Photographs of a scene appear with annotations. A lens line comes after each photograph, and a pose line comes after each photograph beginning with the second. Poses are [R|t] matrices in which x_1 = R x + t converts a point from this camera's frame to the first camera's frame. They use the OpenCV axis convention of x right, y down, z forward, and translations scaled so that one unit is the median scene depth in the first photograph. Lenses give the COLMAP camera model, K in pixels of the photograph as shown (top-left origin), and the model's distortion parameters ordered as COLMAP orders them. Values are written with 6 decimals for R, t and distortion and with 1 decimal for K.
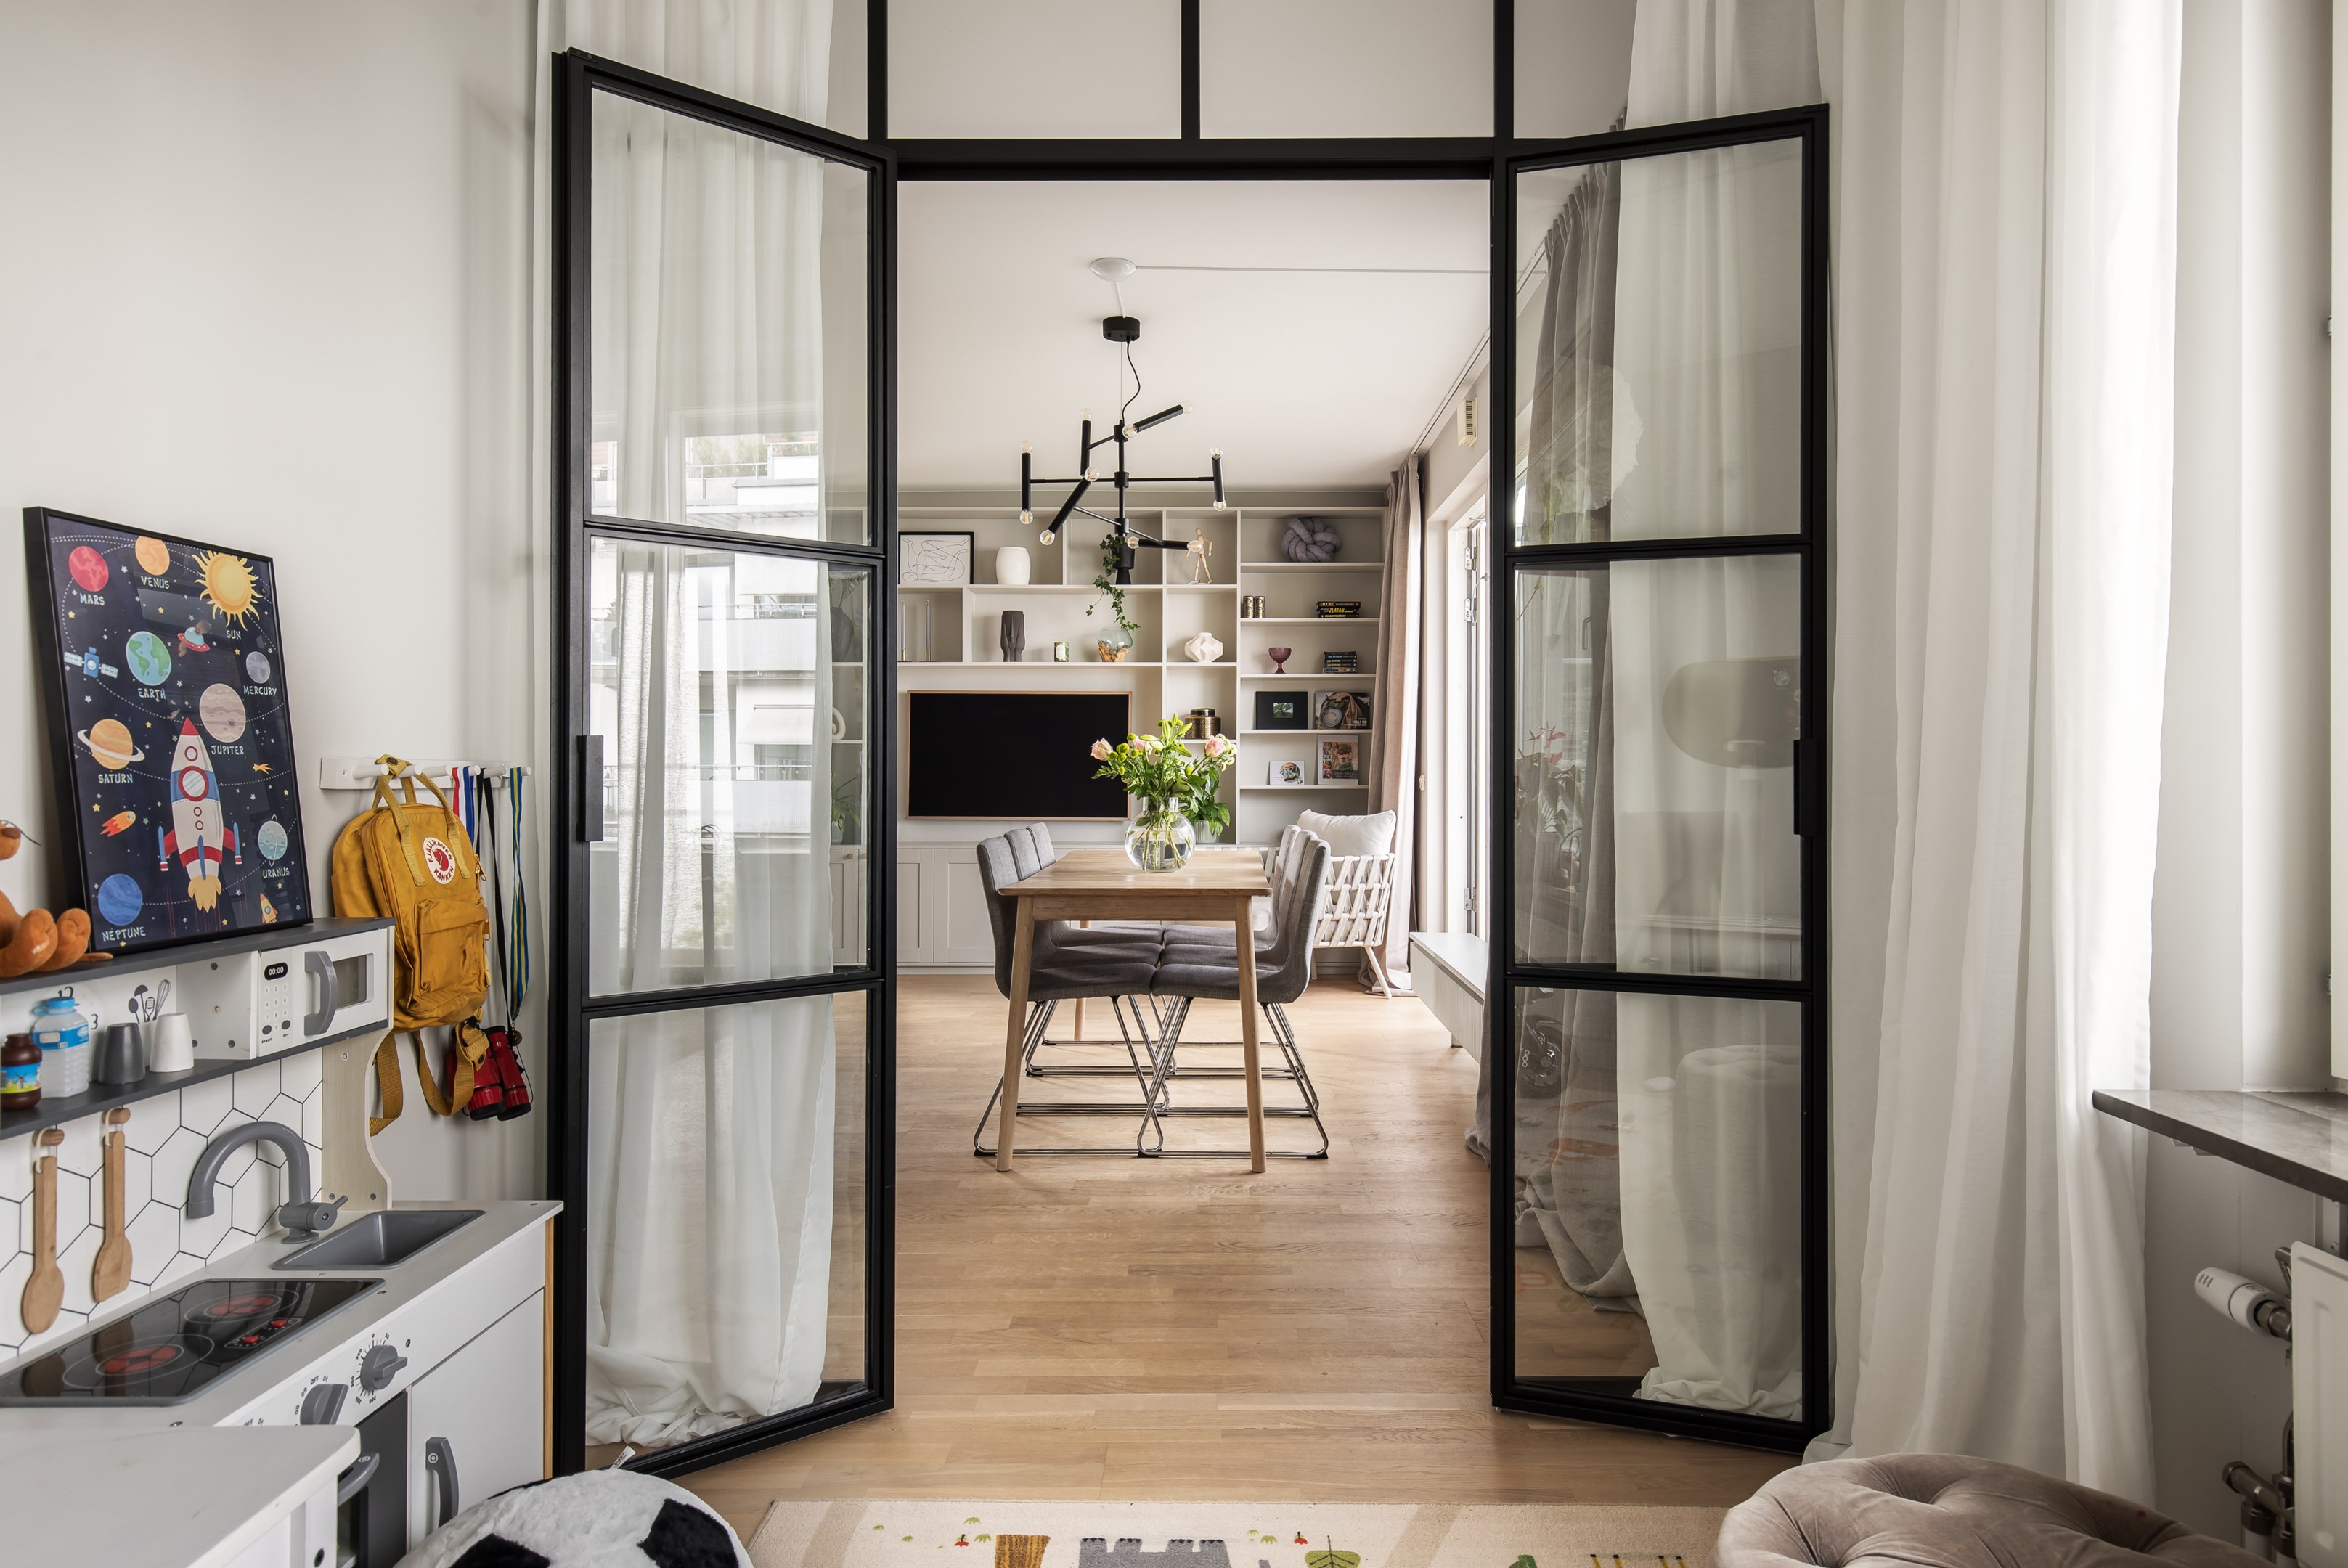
lens RADIAL K [[1341.2, 0, 1191.8], [0, 1341.2, 775.6], [0, 0, 1]] dist [0.012427, -0.000992]
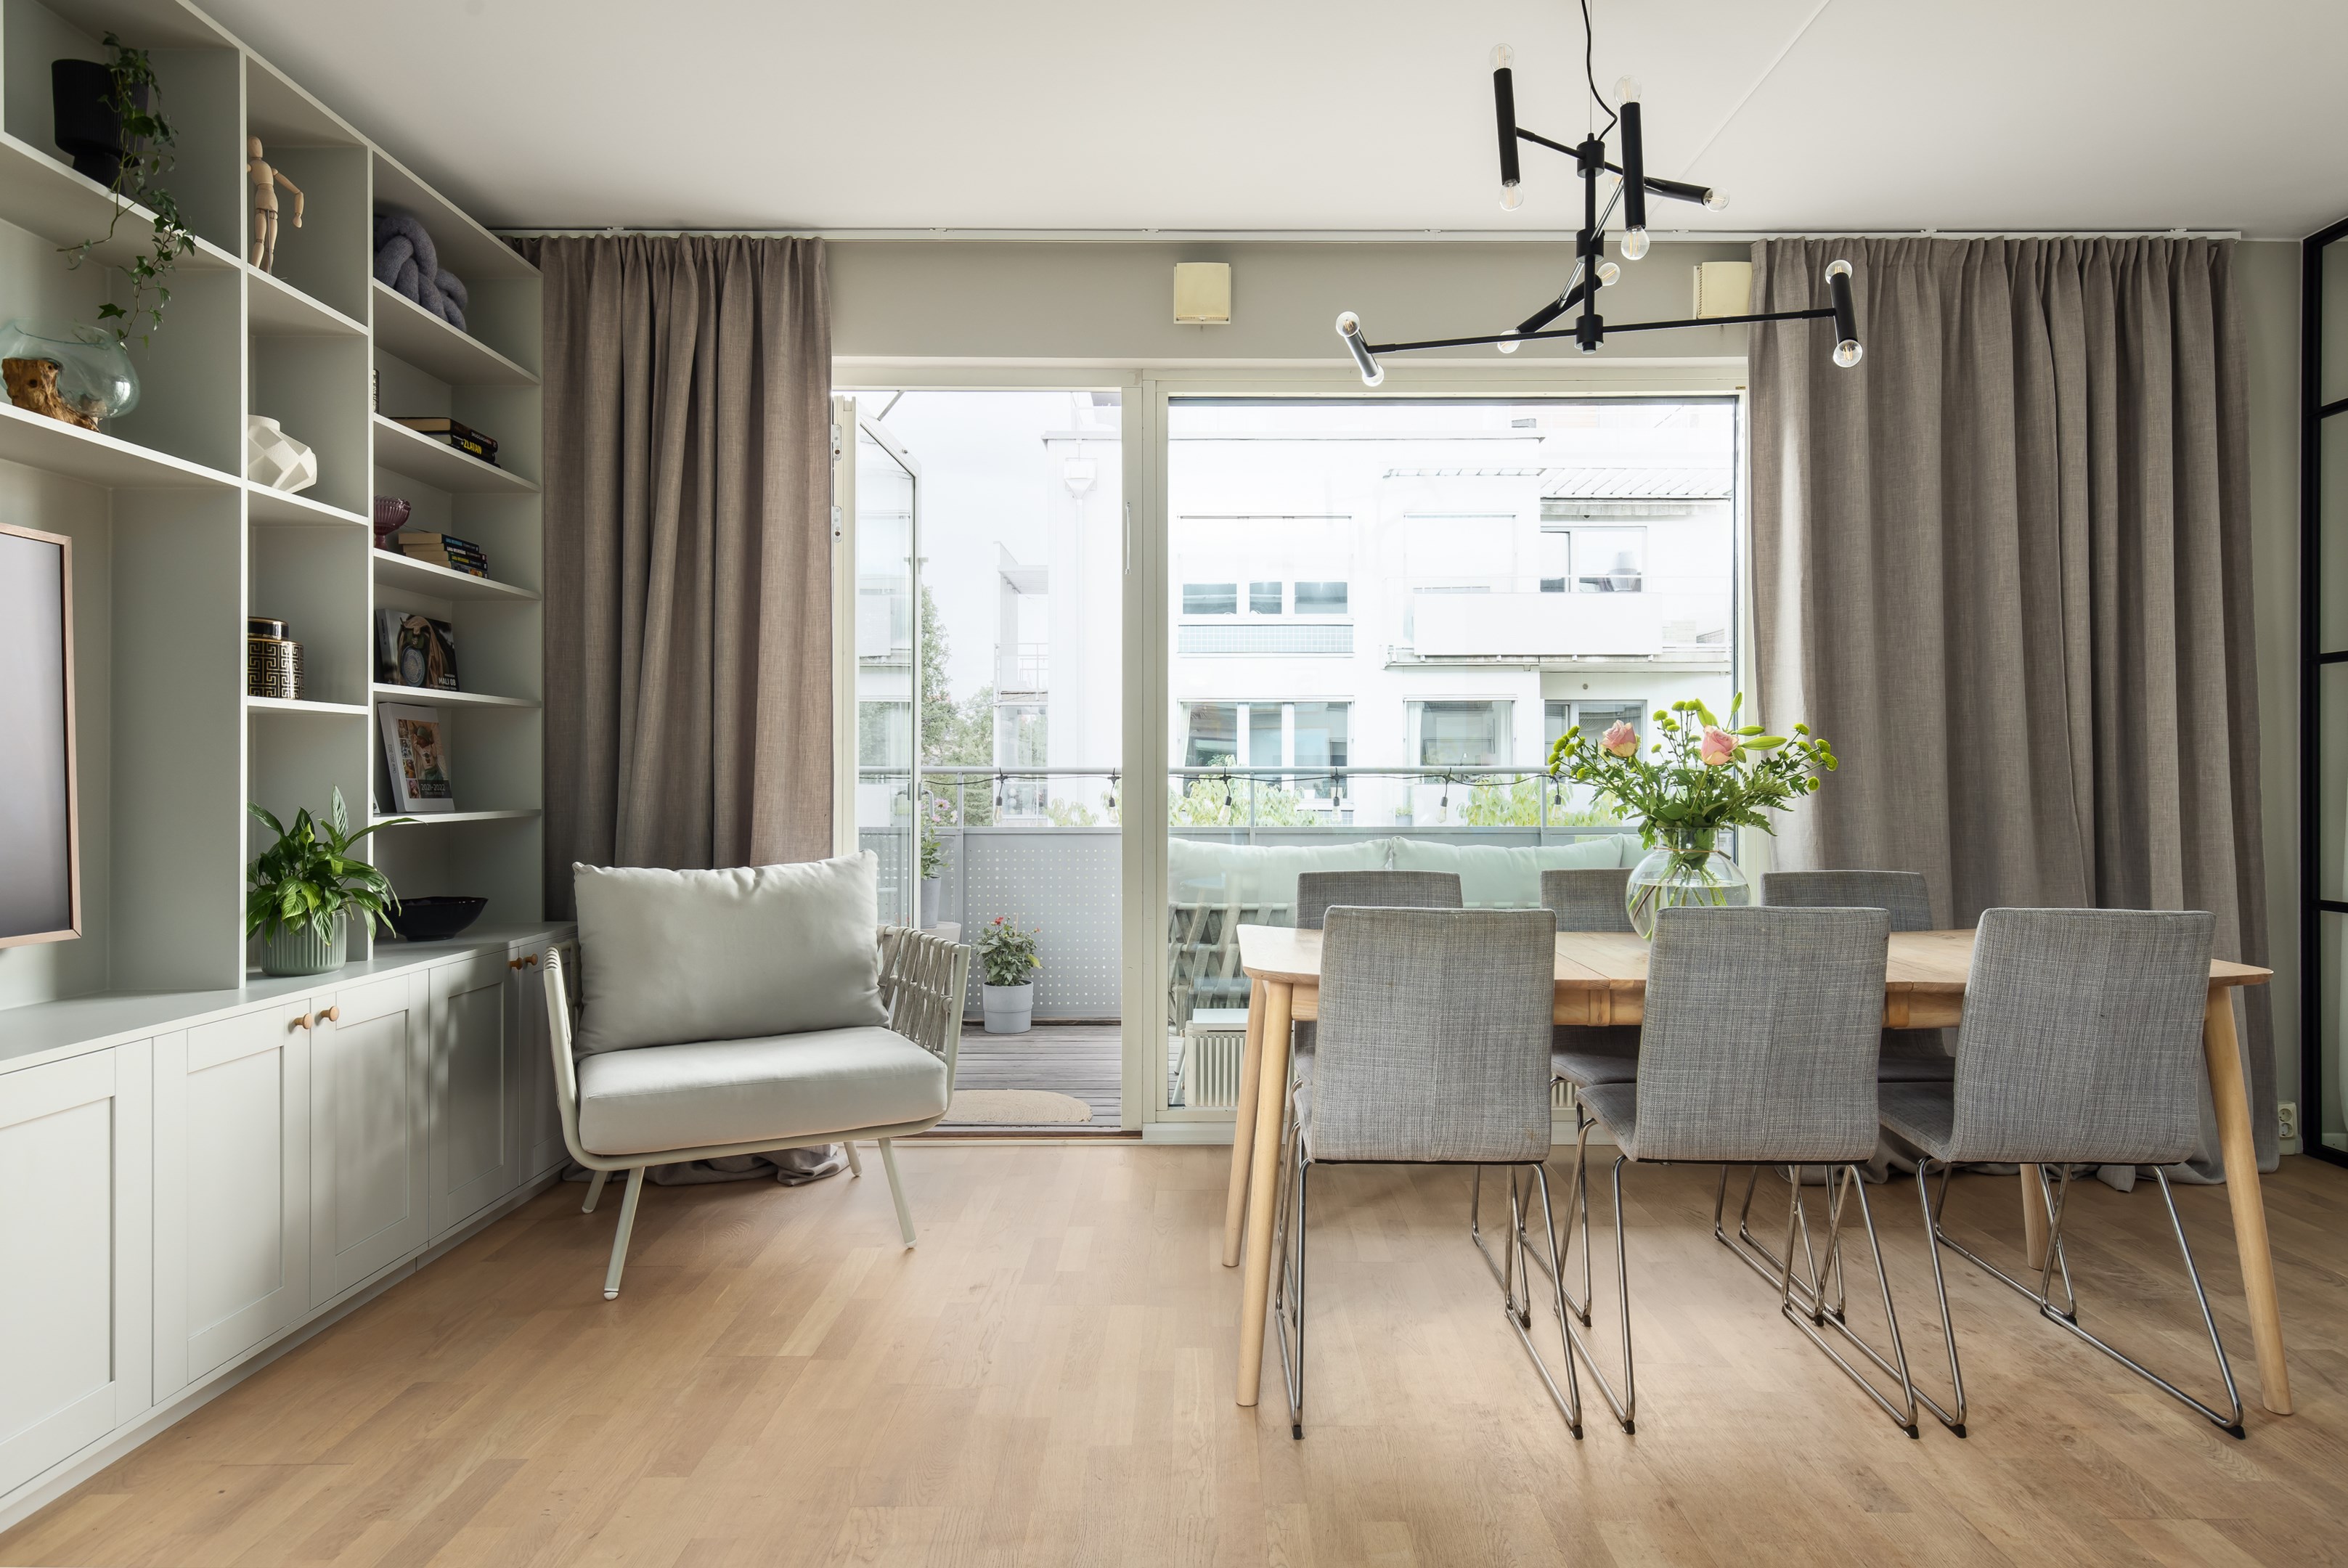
lens RADIAL K [[1341.2, 0, 1162.0], [0, 1341.2, 789.6], [0, 0, 1]] dist [0.012427, -0.000992]
pose [[-0.004226, -0.008684, 0.999953, -0.374687], [0.000828, 0.999962, 0.008688, -0.004621], [-0.999991, 0.000865, -0.004219, 0.754021]]
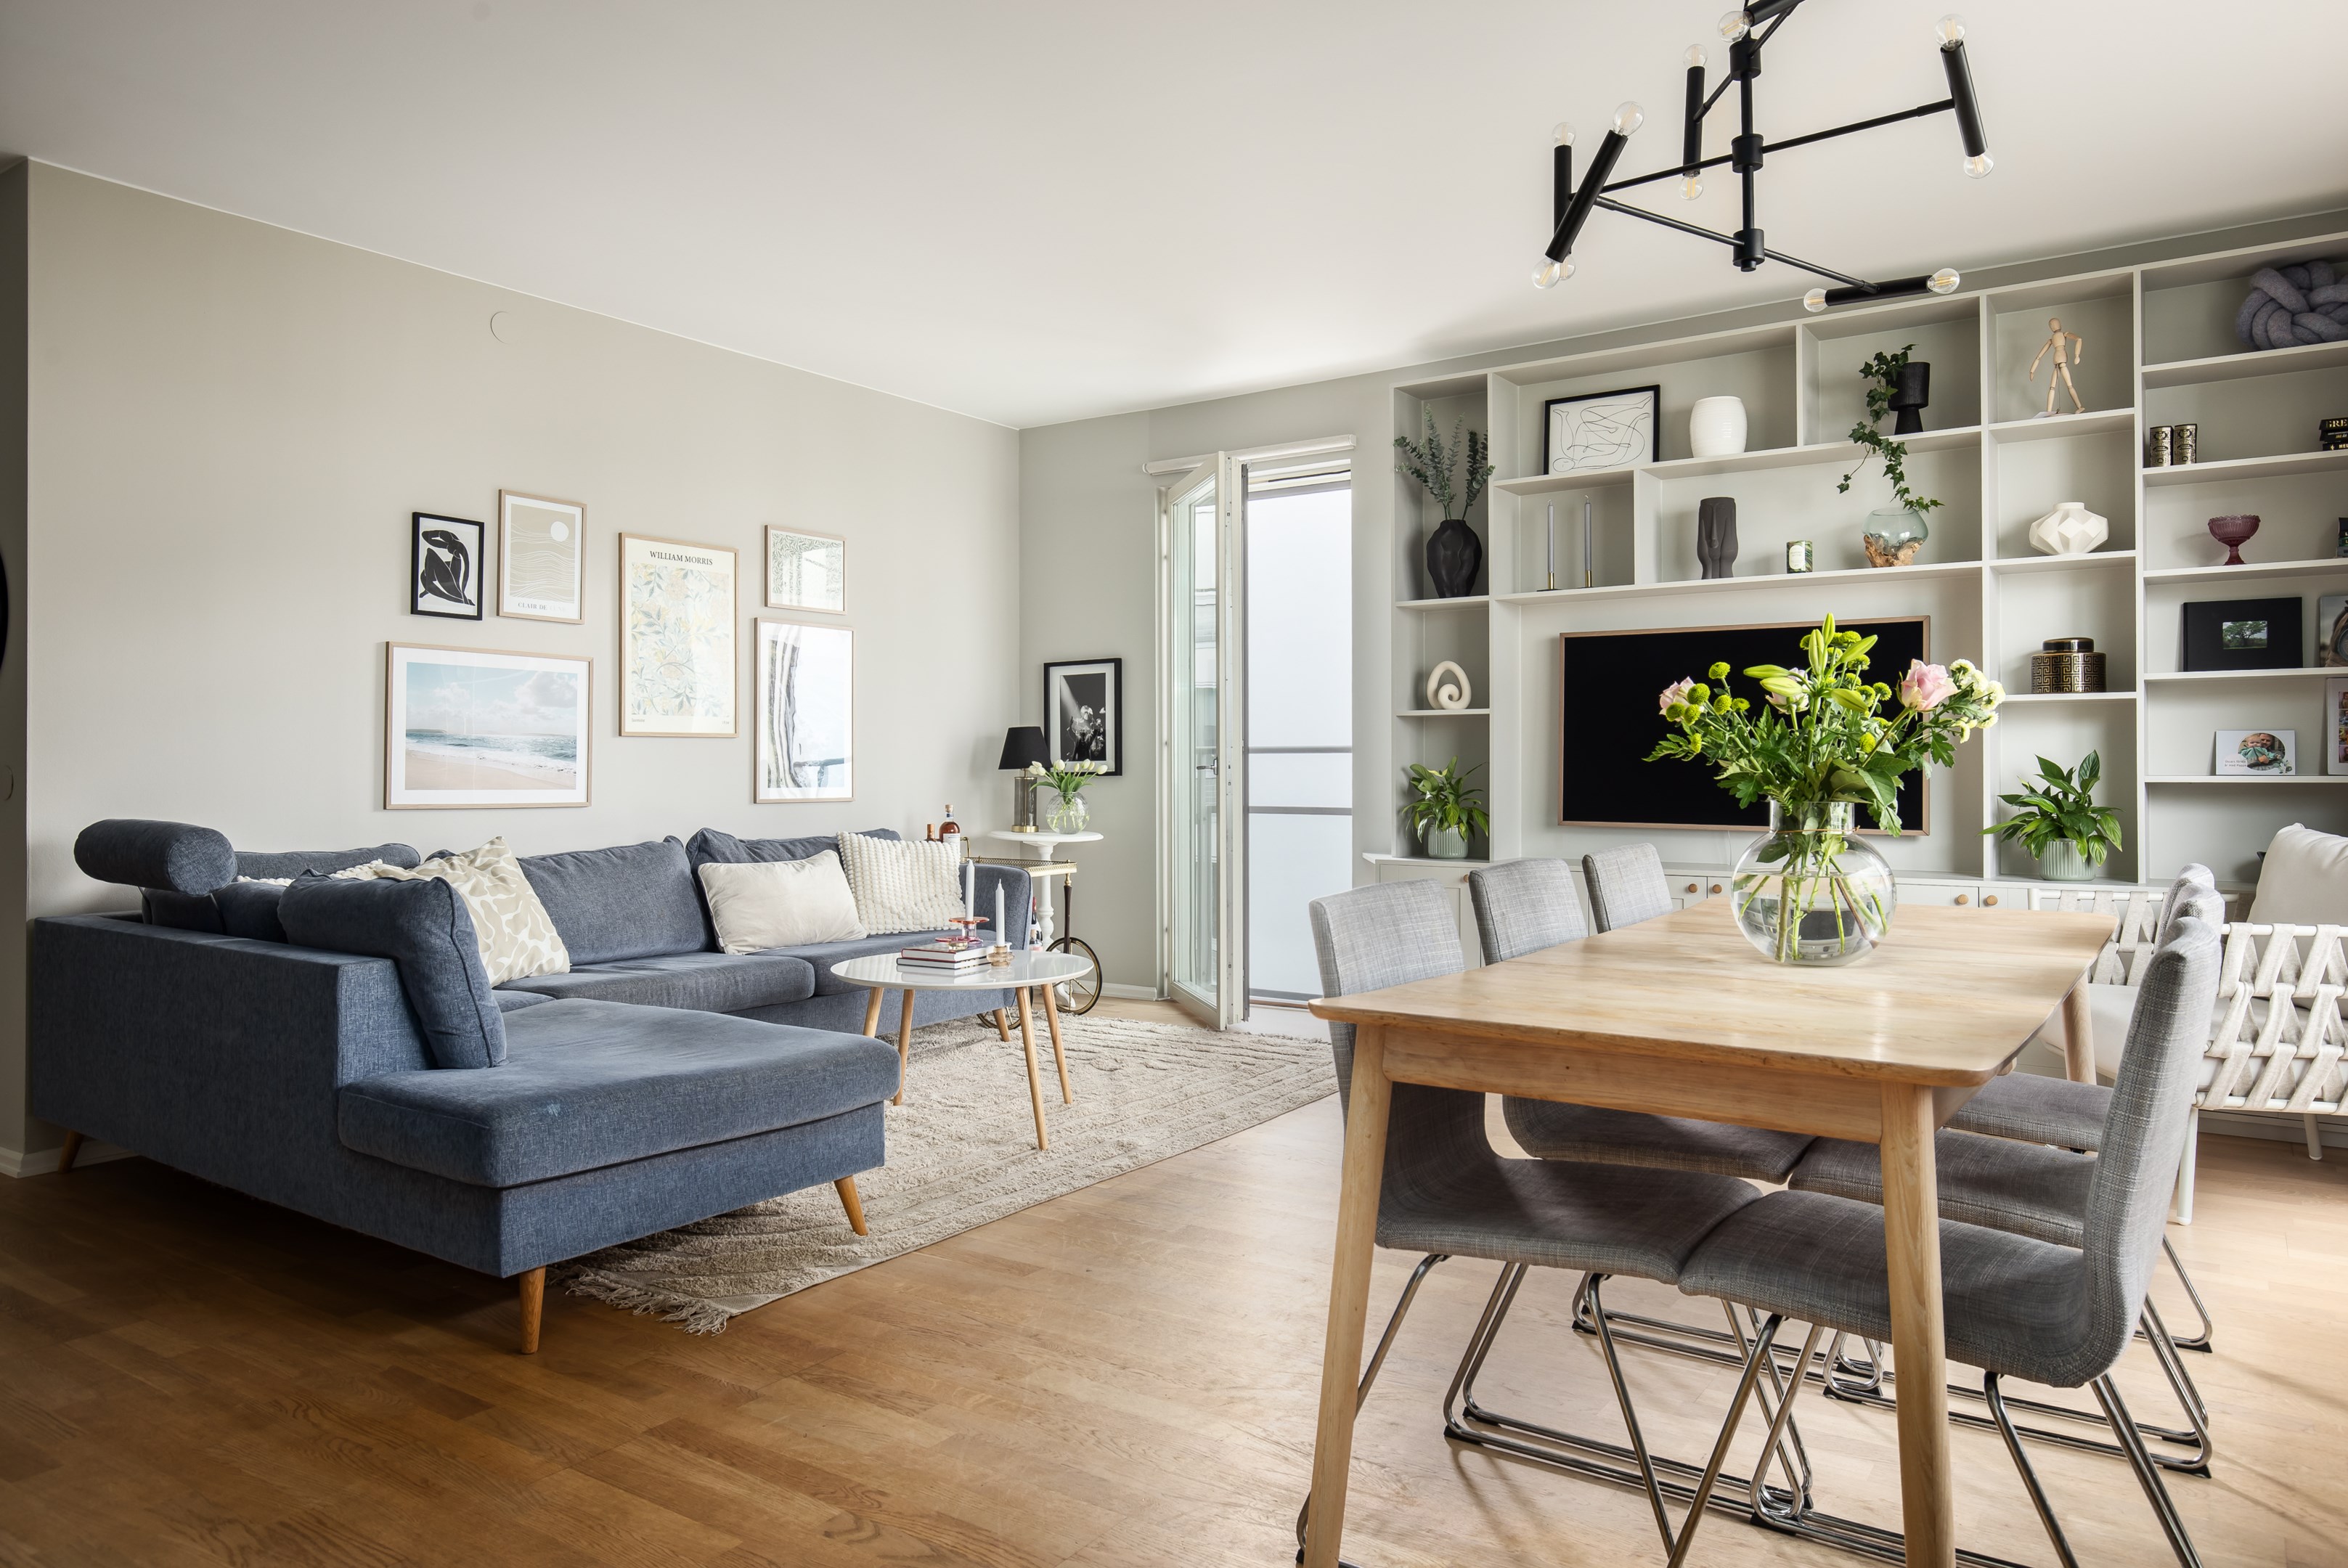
lens RADIAL K [[1514.8, 0, 1181.2], [0, 1514.8, 749.3], [0, 0, 1]] dist [0.006128, -0.001253]
pose [[0.832785, -0.008715, -0.553529, 0.051025], [0.003467, 0.999939, -0.010528, 0.001751], [0.553586, 0.006848, 0.832764, 0.269586]]
